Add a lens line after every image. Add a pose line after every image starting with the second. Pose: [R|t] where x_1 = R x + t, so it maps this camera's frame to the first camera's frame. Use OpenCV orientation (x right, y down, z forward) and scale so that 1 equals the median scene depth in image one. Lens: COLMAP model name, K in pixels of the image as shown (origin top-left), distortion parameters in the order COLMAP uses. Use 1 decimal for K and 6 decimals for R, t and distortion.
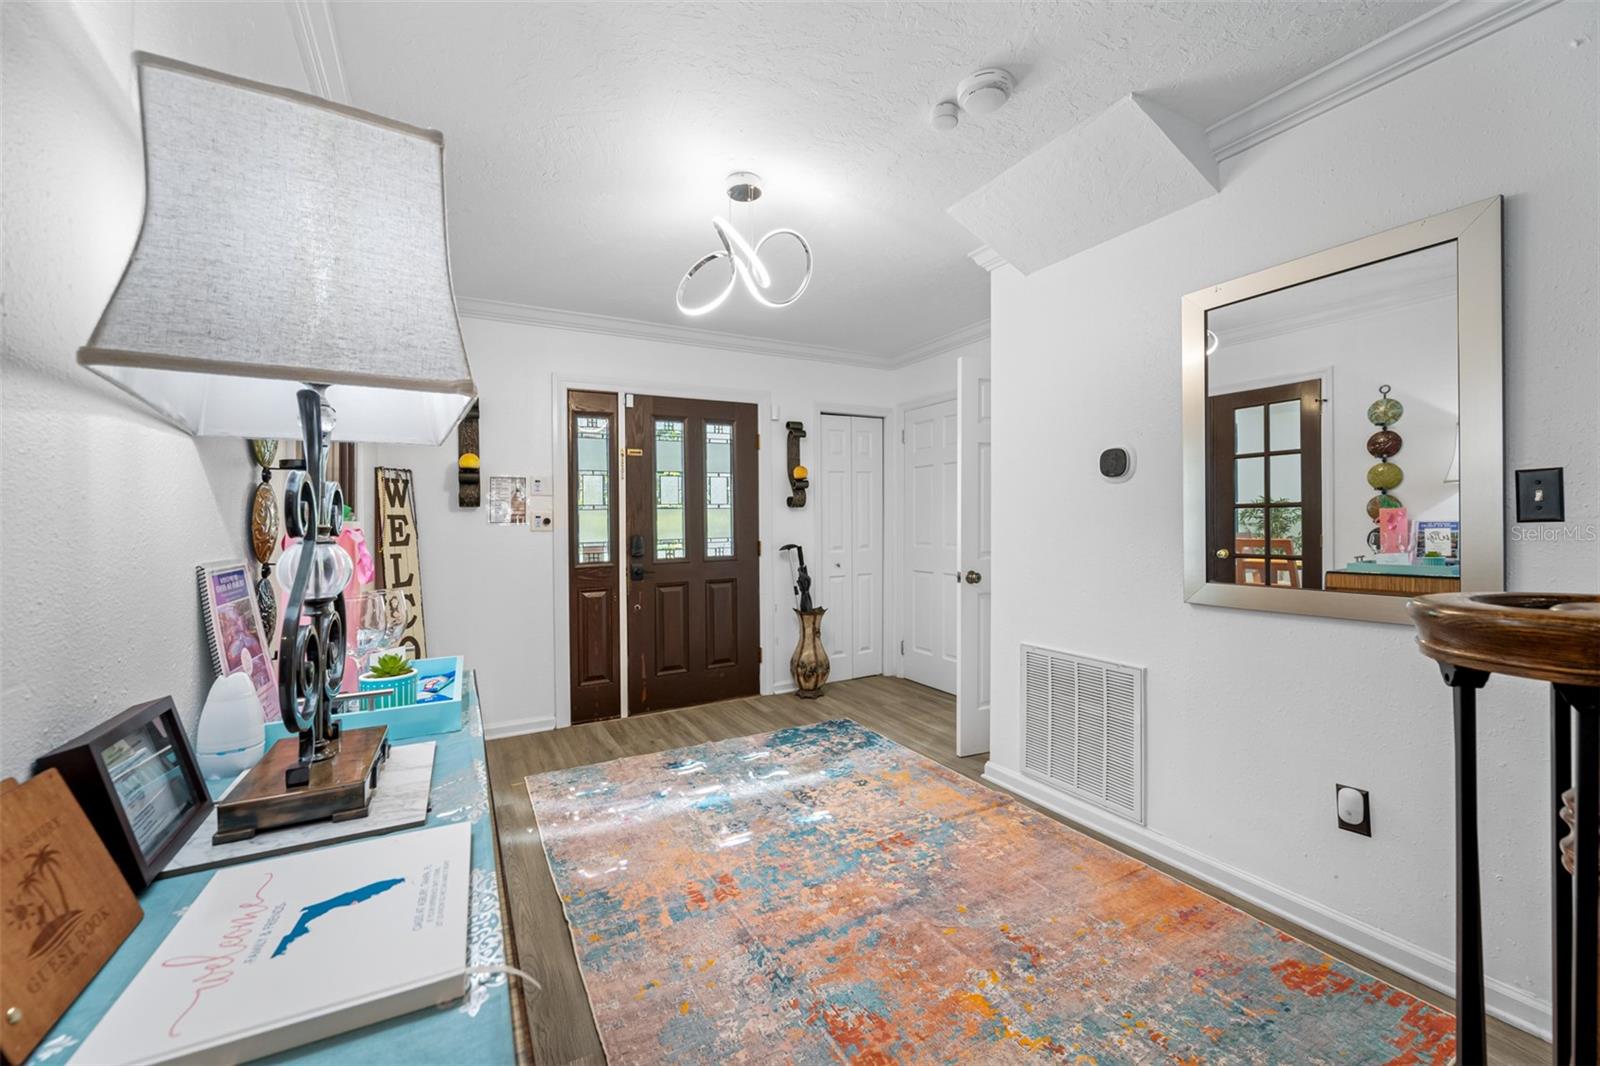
lens RADIAL K [[638.7, 0, 799.2], [0, 638.7, 527.2], [0, 0, 1]] dist [-0.002958, -0.000096]
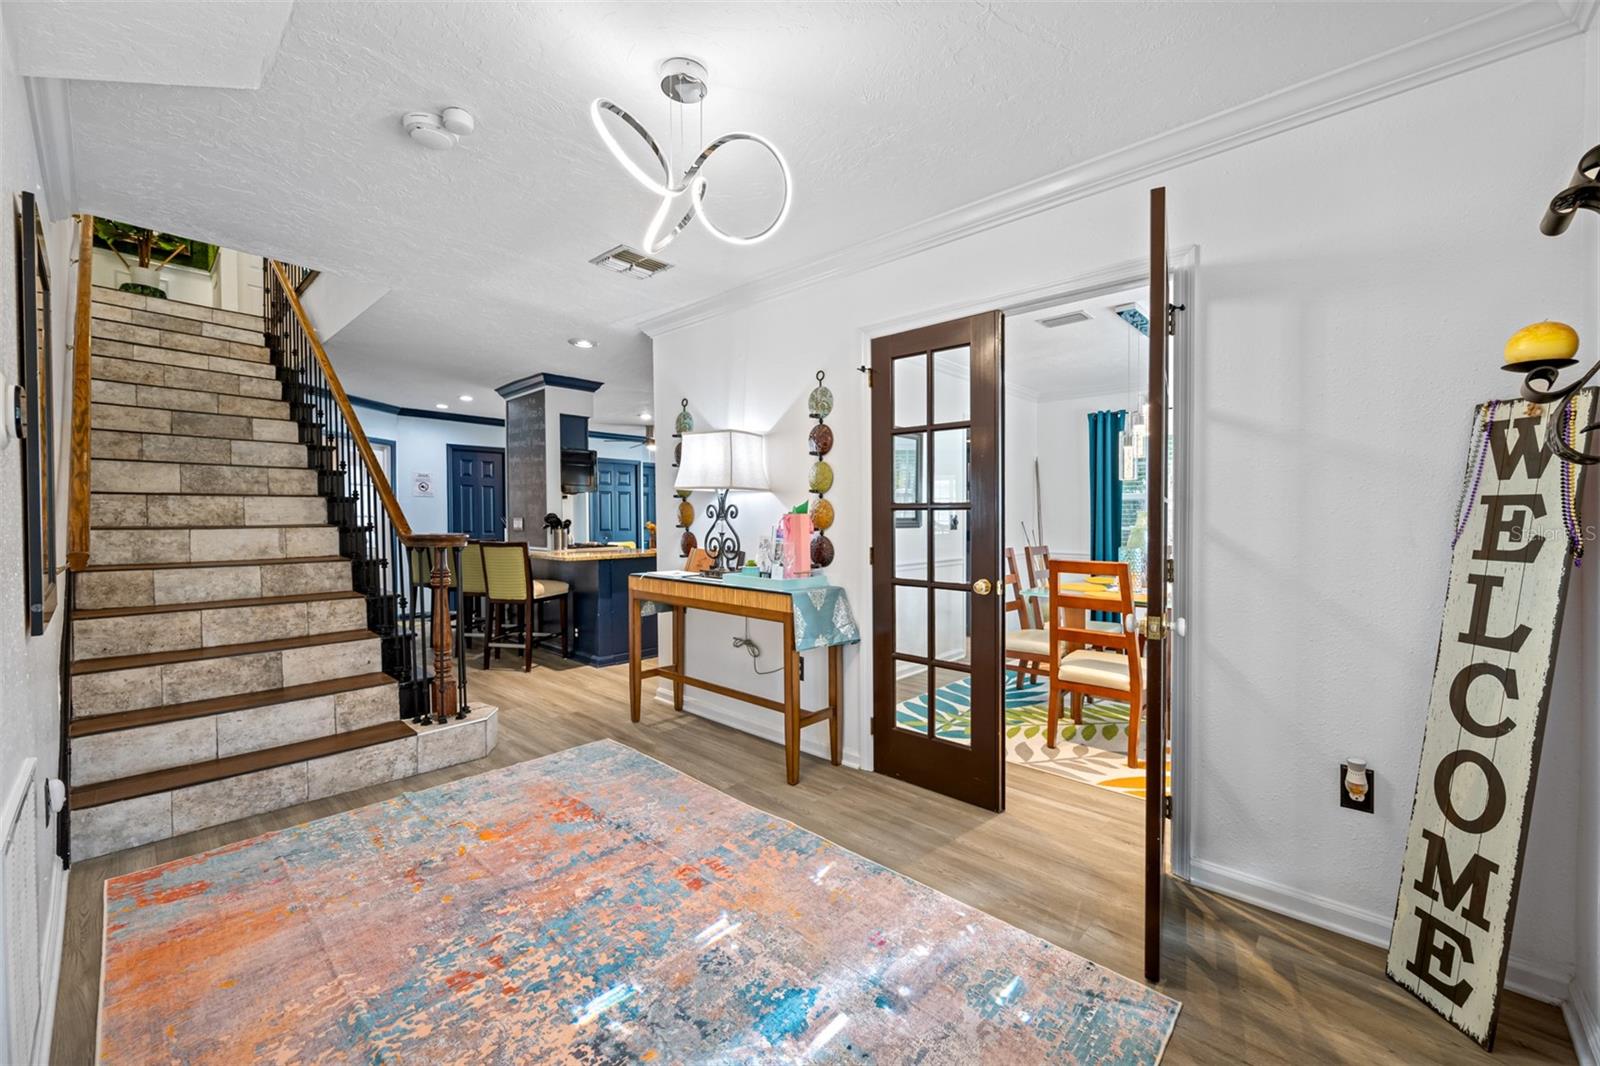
lens RADIAL K [[638.7, 0, 809.1], [0, 638.7, 525.8], [0, 0, 1]] dist [-0.002958, -0.000096]
pose [[-0.945944, 0.011039, -0.324143, 0.025929], [0.005057, 0.999801, 0.019291, -0.010737], [0.324292, 0.016609, -0.945811, 1.704030]]
